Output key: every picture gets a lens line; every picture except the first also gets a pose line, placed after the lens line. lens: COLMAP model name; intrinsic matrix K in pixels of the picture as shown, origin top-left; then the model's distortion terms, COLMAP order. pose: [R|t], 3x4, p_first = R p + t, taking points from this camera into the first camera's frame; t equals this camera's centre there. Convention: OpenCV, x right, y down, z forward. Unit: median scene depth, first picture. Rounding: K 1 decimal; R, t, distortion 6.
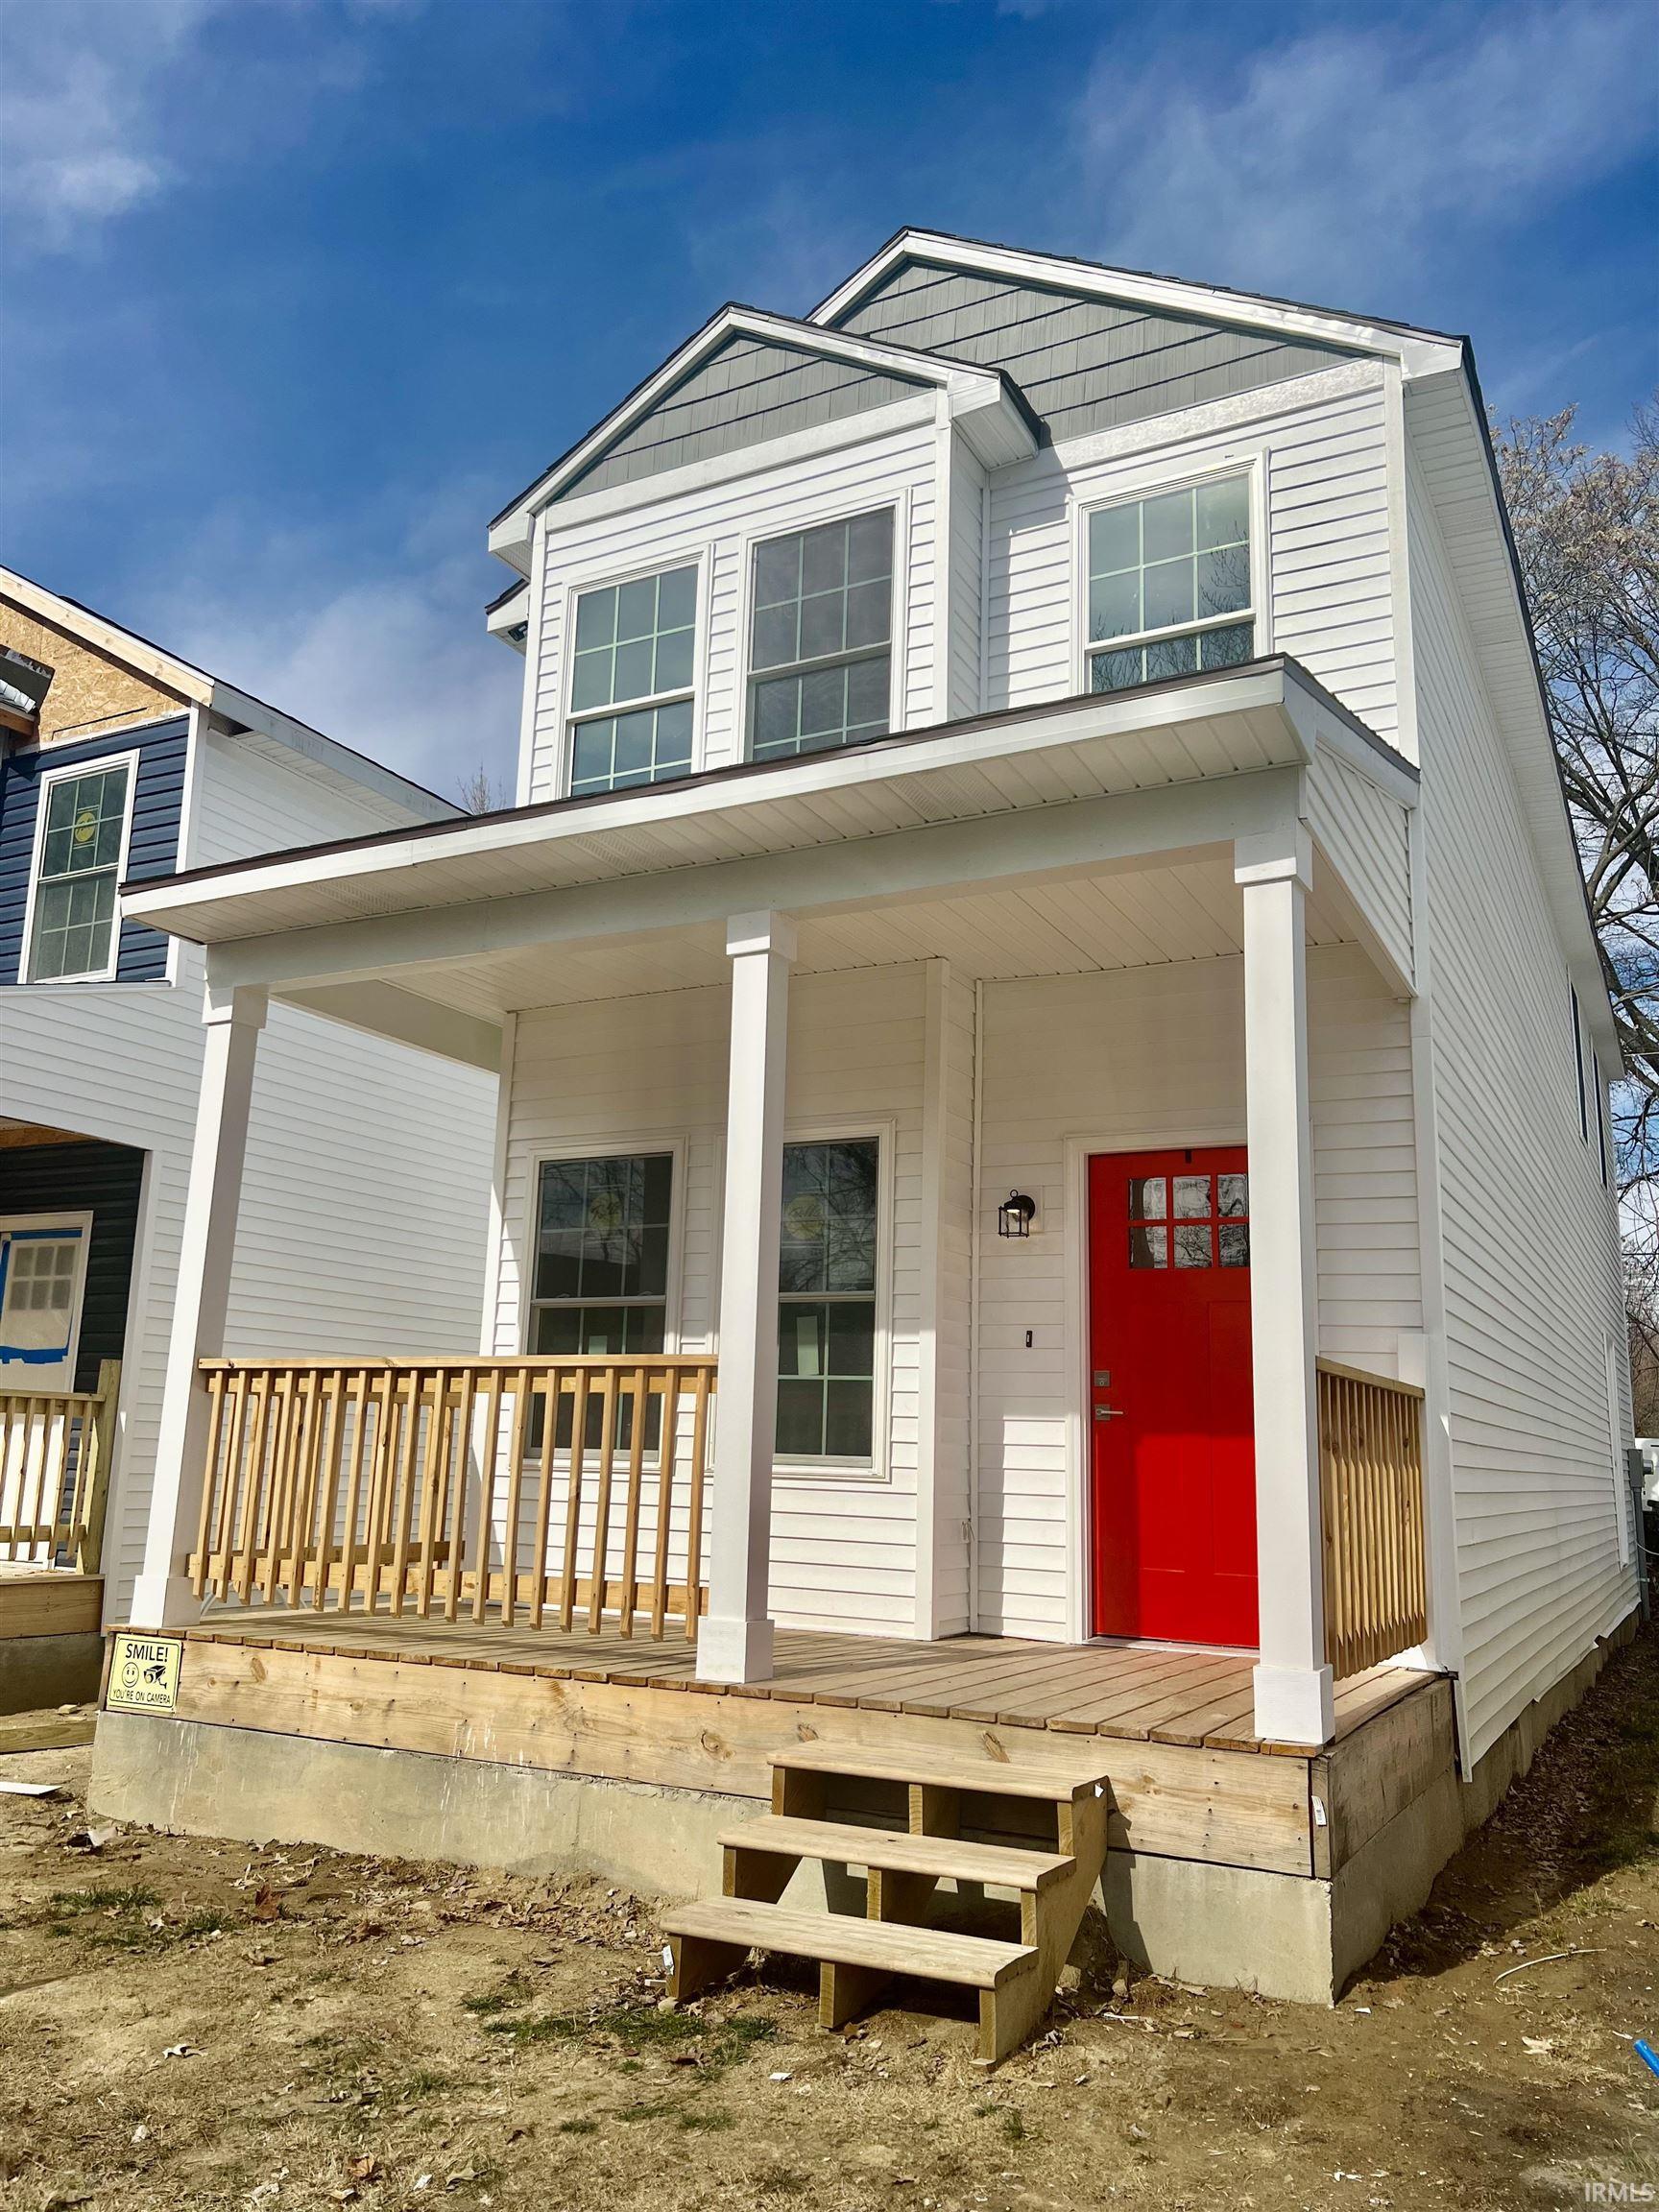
lens RADIAL K [[1654.6, 0, 826.2], [0, 1654.6, 1106.7], [0, 0, 1]] dist [0.058503, -0.064316]
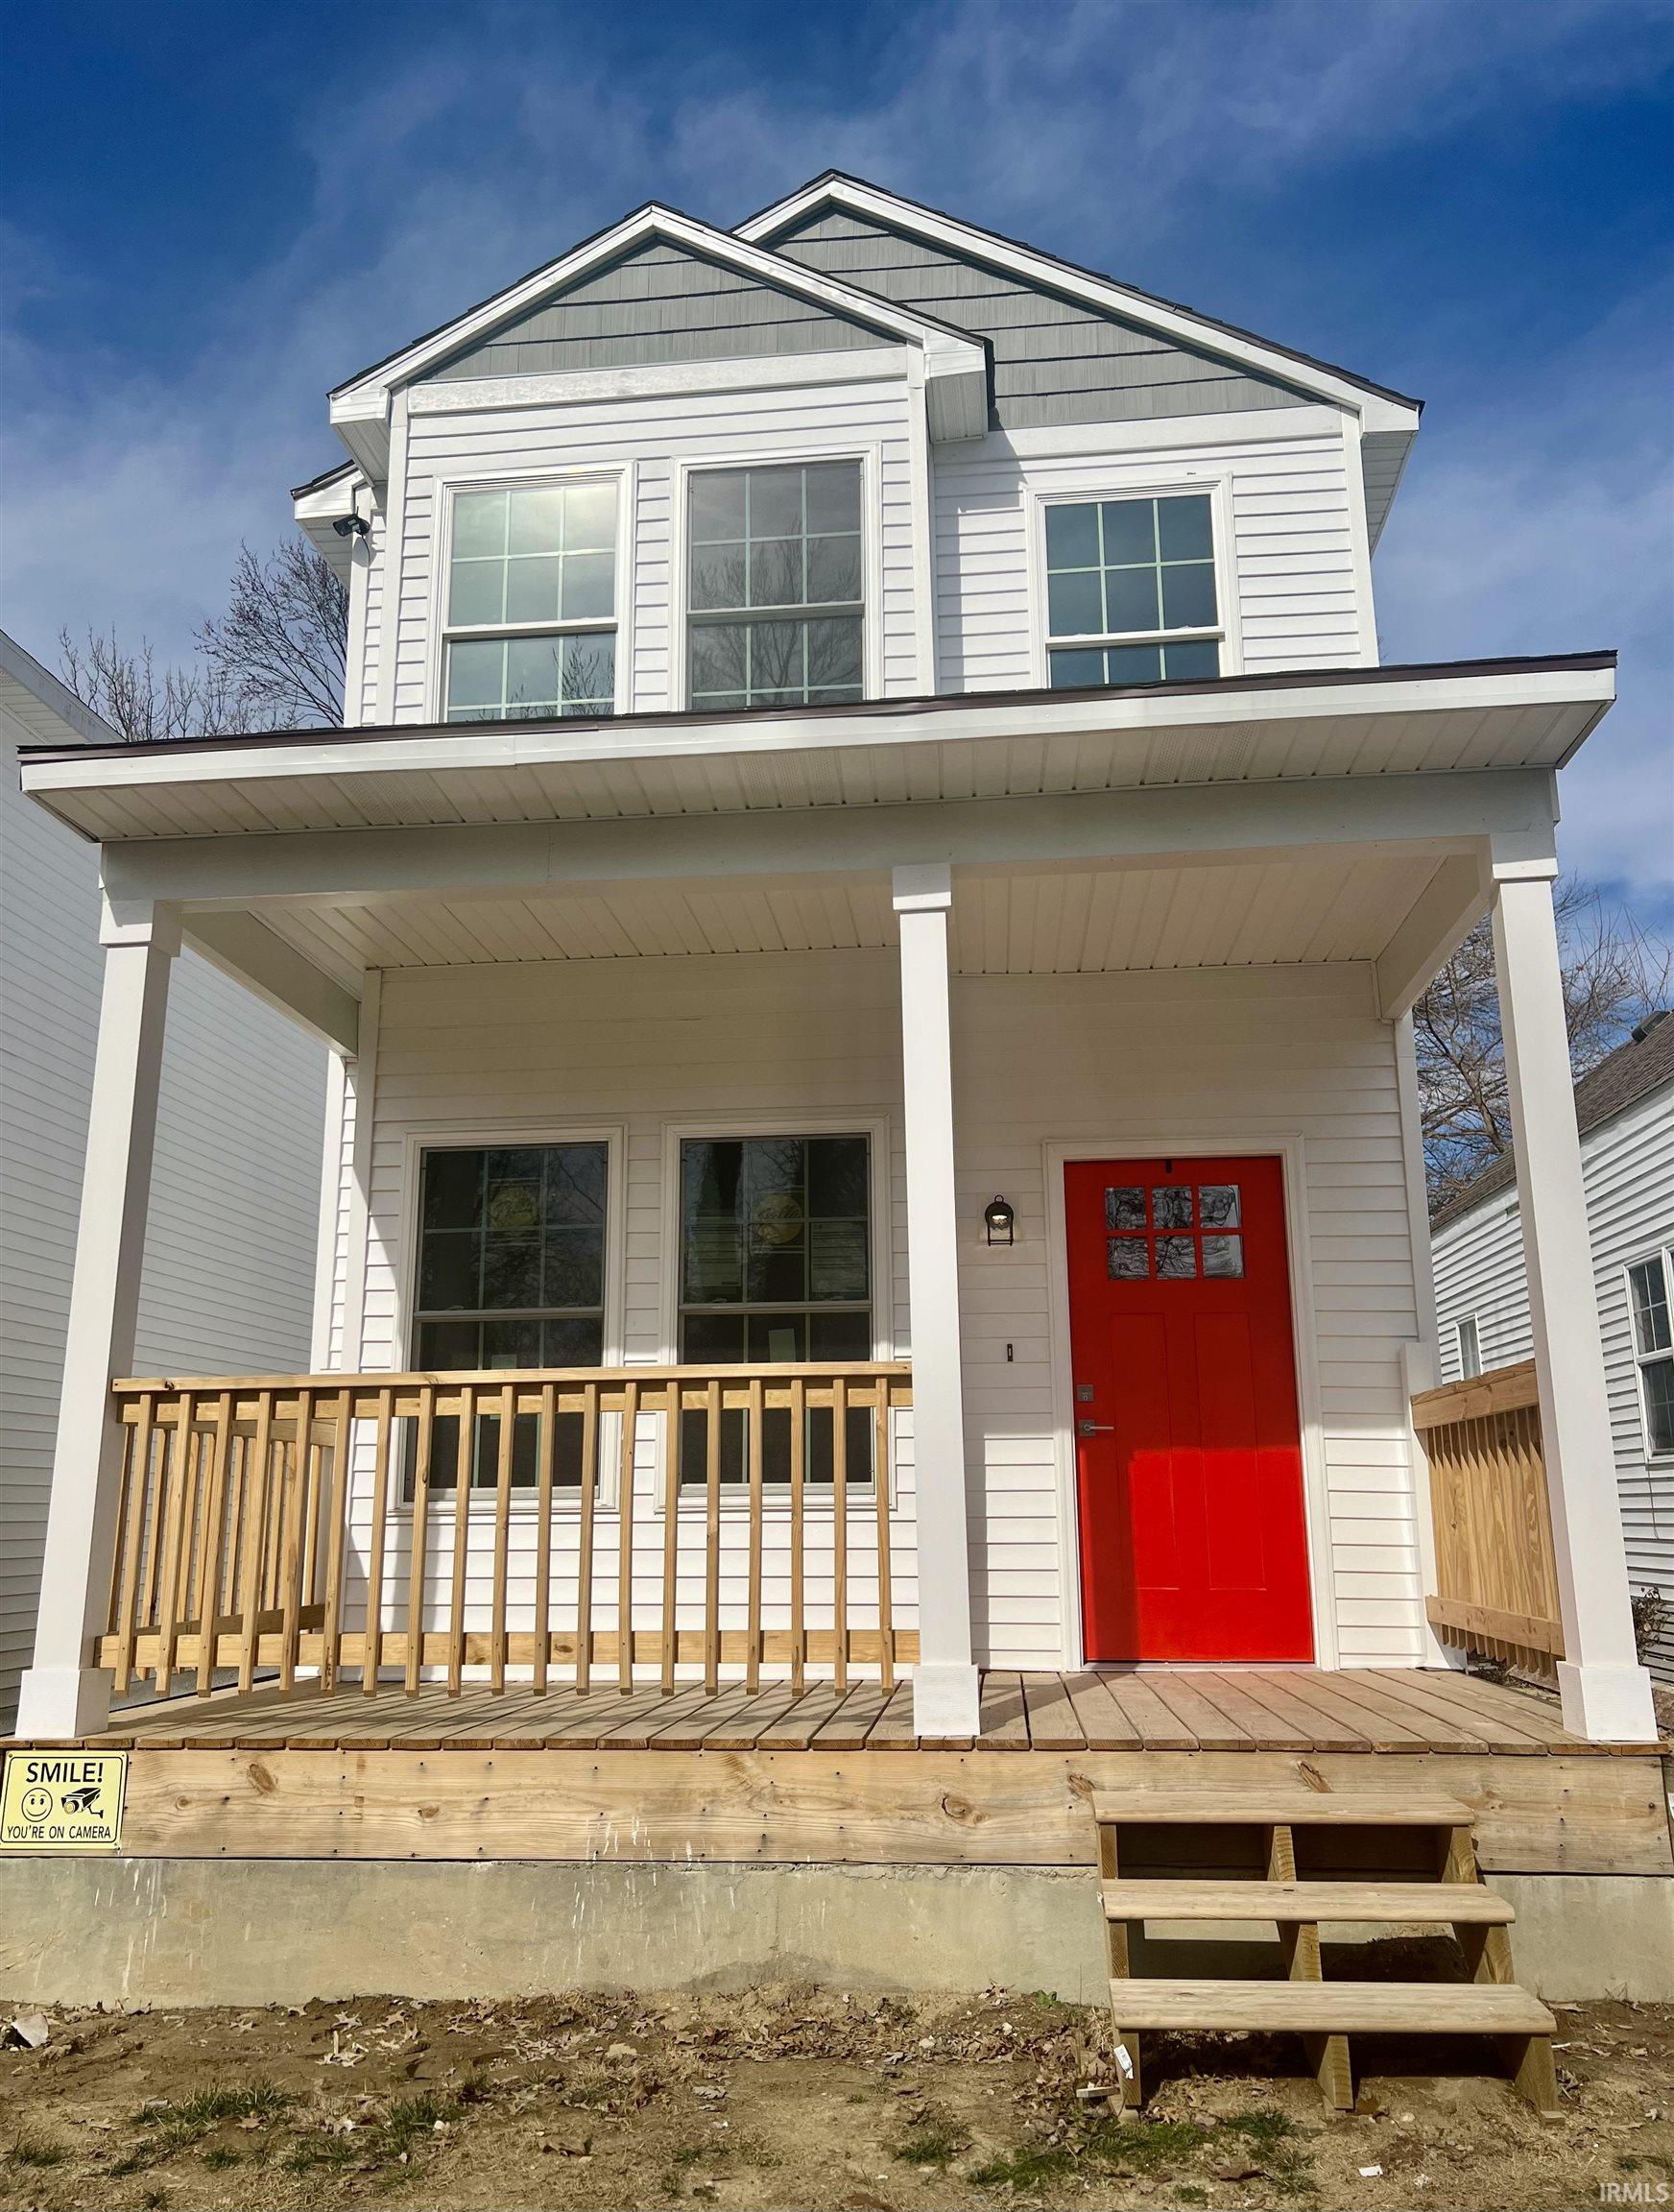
lens RADIAL K [[1675.6, 0, 828.2], [0, 1675.6, 1117.2], [0, 0, 1]] dist [0.038727, -0.032535]
pose [[0.926521, 0.048442, 0.373110, -0.375051], [-0.042030, 0.998796, -0.025306, 0.038140], [-0.373887, 0.007765, 0.927442, 0.165598]]
